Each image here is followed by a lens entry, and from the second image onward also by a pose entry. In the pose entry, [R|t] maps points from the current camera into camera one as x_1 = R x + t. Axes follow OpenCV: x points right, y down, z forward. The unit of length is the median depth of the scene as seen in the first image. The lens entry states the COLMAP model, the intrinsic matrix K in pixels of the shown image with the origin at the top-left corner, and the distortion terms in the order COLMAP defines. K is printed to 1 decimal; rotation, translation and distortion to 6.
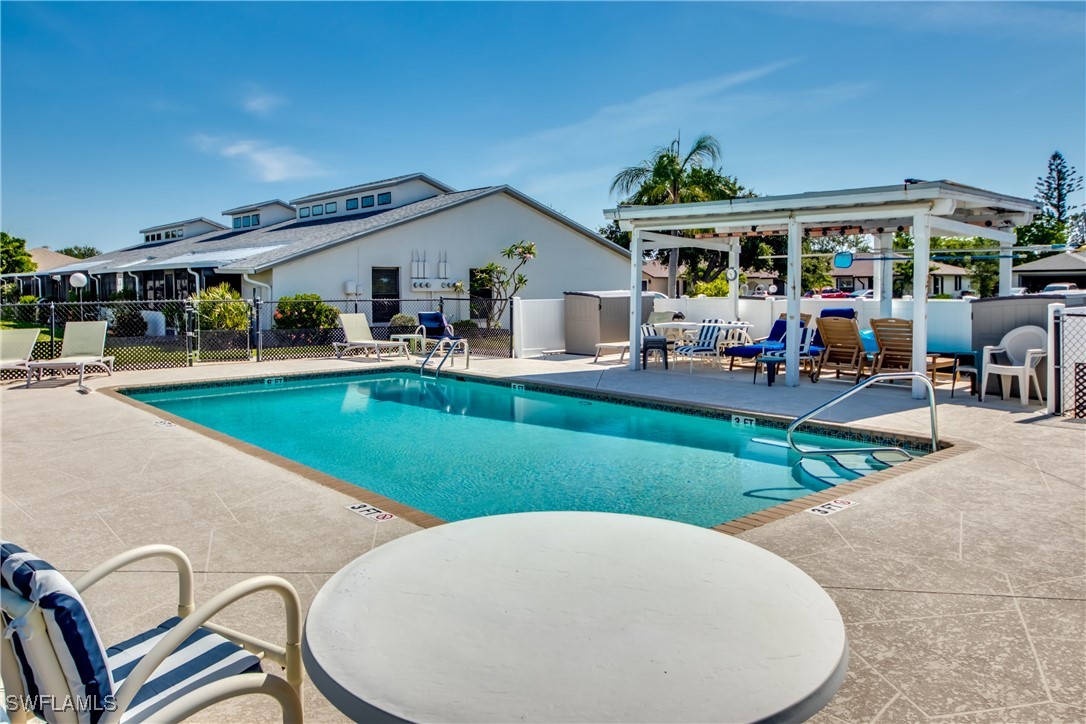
lens RADIAL K [[758.4, 0, 549.0], [0, 758.4, 352.2], [0, 0, 1]] dist [0.012614, 0.000670]
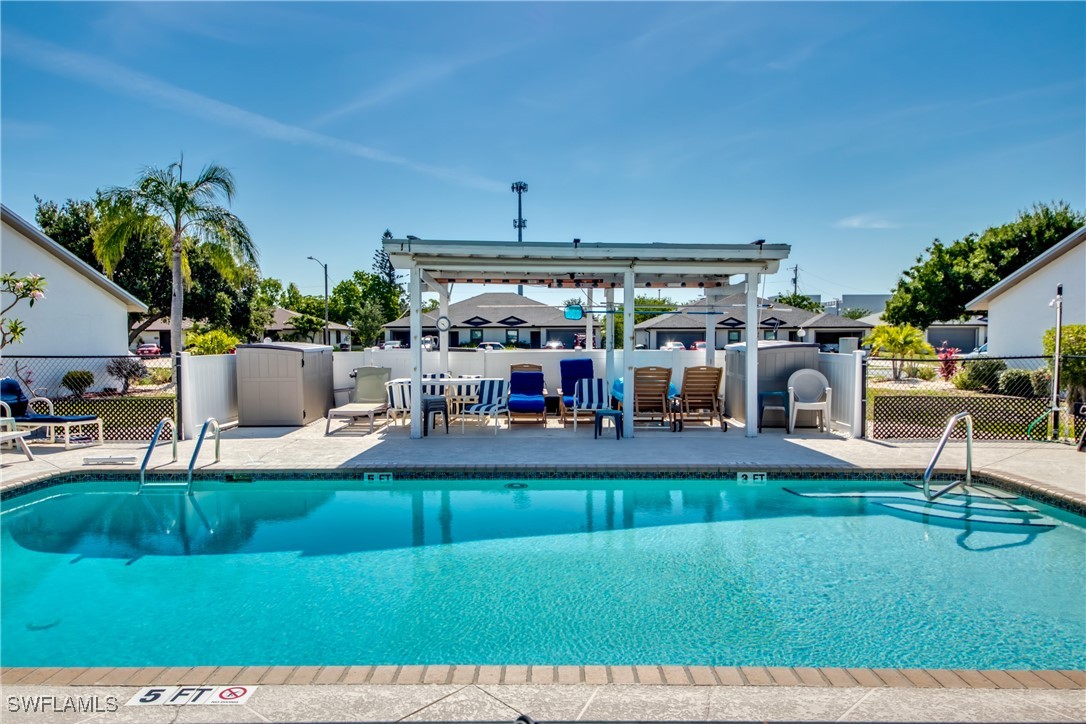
lens RADIAL K [[737.5, 0, 548.1], [0, 737.5, 366.0], [0, 0, 1]] dist [0.021405, -0.001264]
pose [[0.673987, -0.024815, 0.738326, -0.352342], [0.063048, 0.997721, -0.024020, -0.024697], [-0.736048, 0.062739, 0.674016, 0.333060]]
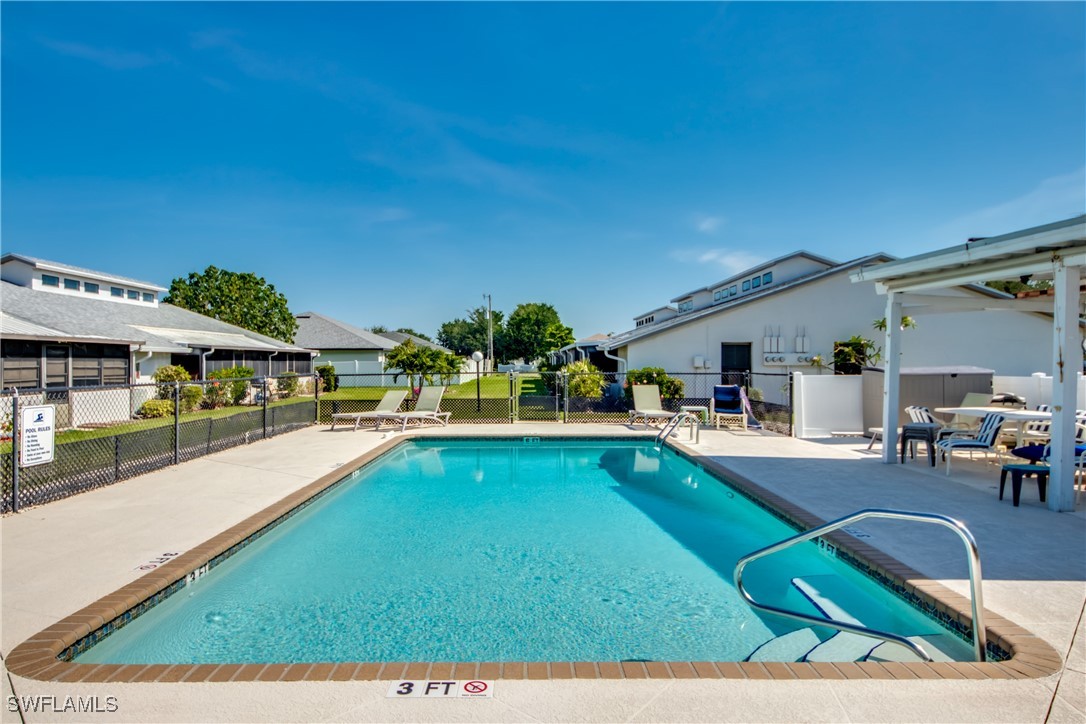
lens RADIAL K [[651.7, 0, 532.5], [0, 651.7, 365.9], [0, 0, 1]] dist [0.041534, -0.000630]
pose [[0.746528, 0.004752, -0.665337, 0.277052], [-0.056652, 0.996797, -0.056446, -0.017741], [0.662938, 0.079832, 0.744406, 0.197332]]
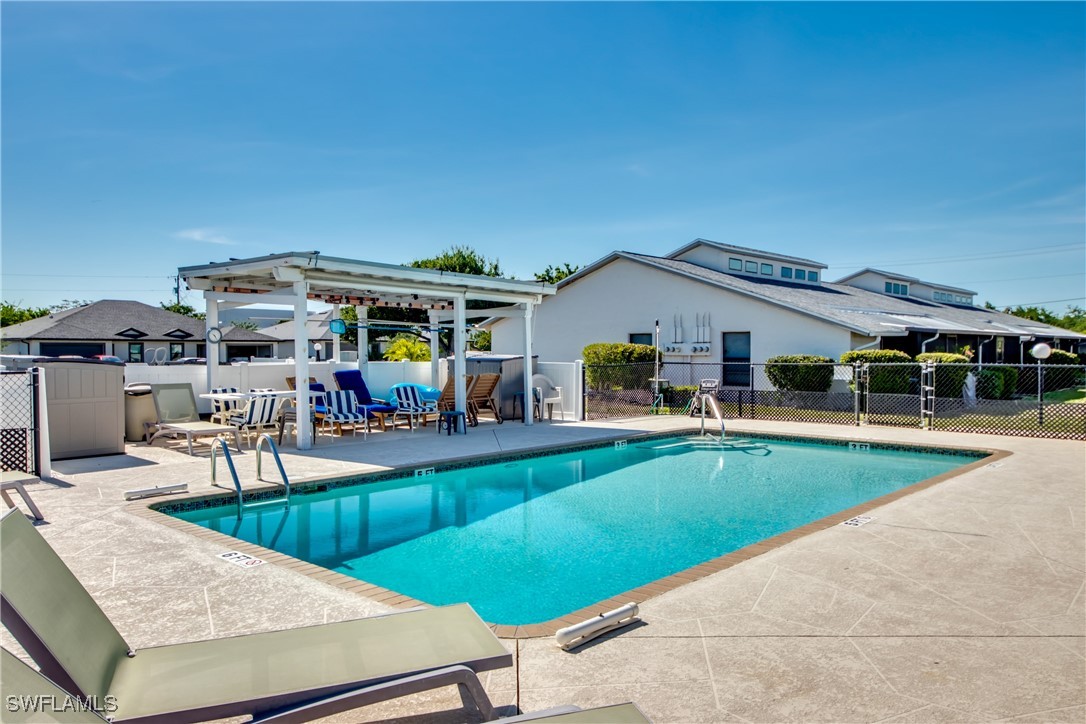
lens RADIAL K [[758.4, 0, 529.1], [0, 758.4, 377.2], [0, 0, 1]] dist [0.012614, 0.000670]
pose [[-0.074706, -0.030529, 0.996738, -0.684106], [0.086538, 0.995562, 0.036979, -0.060687], [-0.993444, 0.089019, -0.071733, 0.753646]]
